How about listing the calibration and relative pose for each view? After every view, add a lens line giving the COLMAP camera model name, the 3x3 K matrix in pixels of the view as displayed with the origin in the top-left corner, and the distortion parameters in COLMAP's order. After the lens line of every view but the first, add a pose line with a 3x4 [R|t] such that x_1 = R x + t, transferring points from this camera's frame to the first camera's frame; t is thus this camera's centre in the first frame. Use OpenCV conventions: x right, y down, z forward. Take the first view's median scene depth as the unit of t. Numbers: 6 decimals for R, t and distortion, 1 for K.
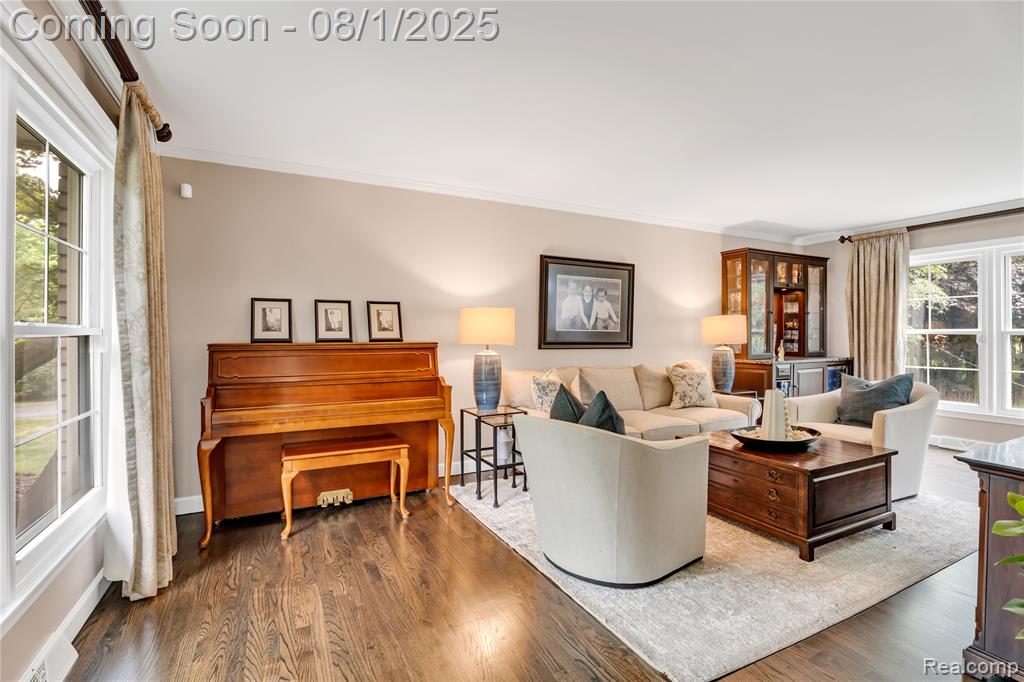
lens RADIAL K [[457.7, 0, 510.2], [0, 457.7, 334.0], [0, 0, 1]] dist [0.005468, -0.001429]
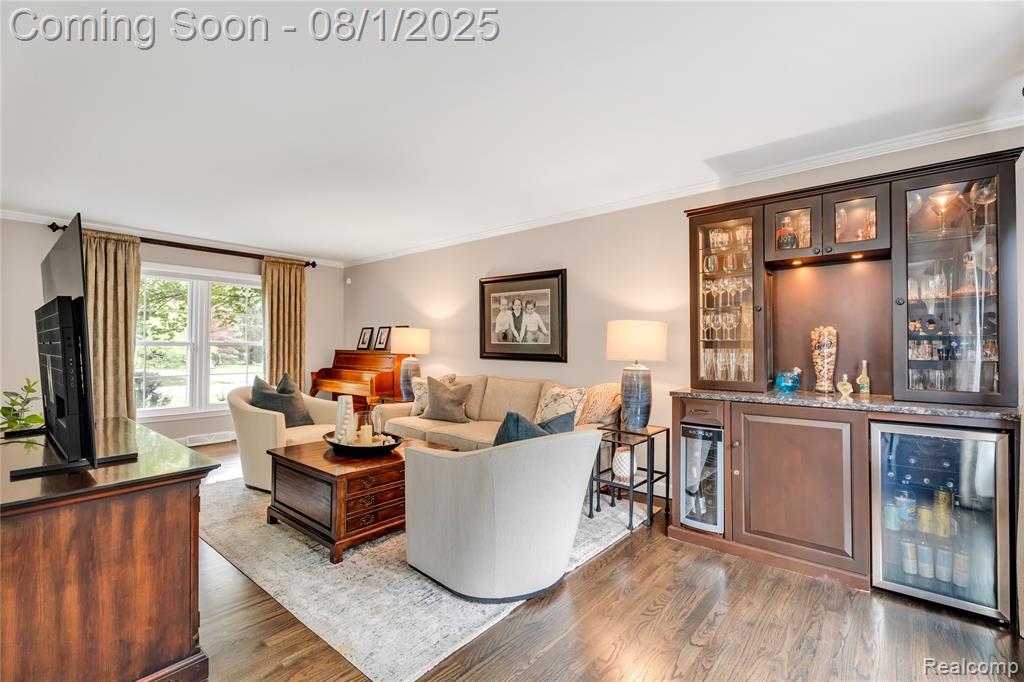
lens RADIAL K [[457.7, 0, 512.4], [0, 457.7, 342.7], [0, 0, 1]] dist [0.005468, -0.001429]
pose [[0.374727, -0.009049, -0.927091, 1.399822], [-0.009758, 0.999858, -0.013704, 0.007377], [0.927084, 0.014181, 0.374586, 0.749041]]
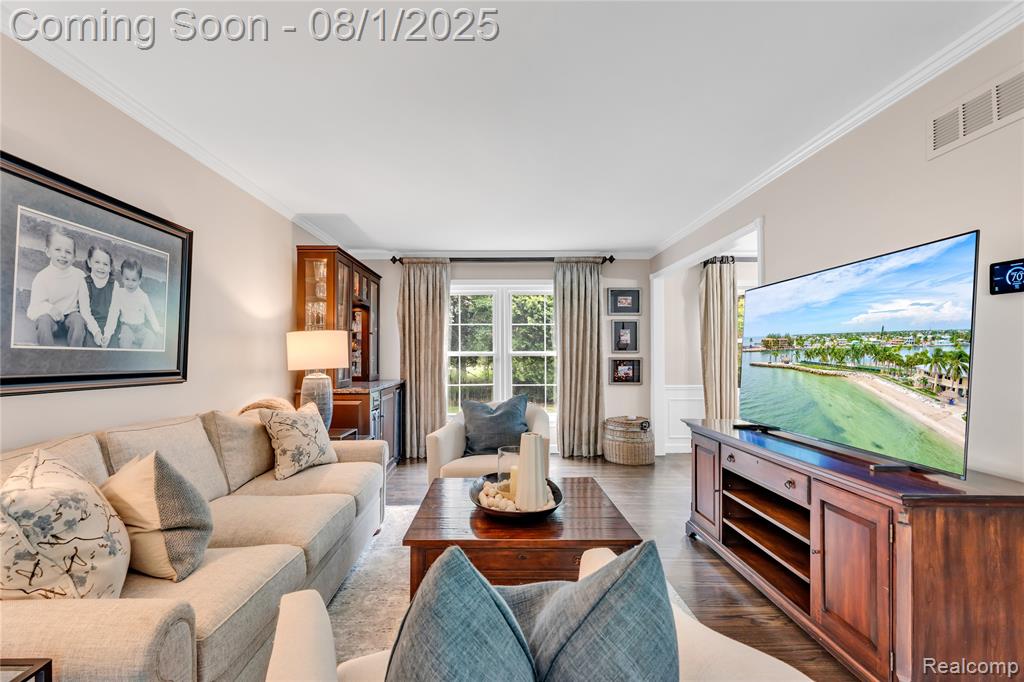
lens RADIAL K [[457.7, 0, 496.4], [0, 457.7, 347.8], [0, 0, 1]] dist [0.005468, -0.001429]
pose [[0.464328, 0.014416, 0.885546, -0.064330], [0.003573, 0.999829, -0.018150, 0.001720], [-0.885656, 0.011592, 0.464197, 0.544935]]
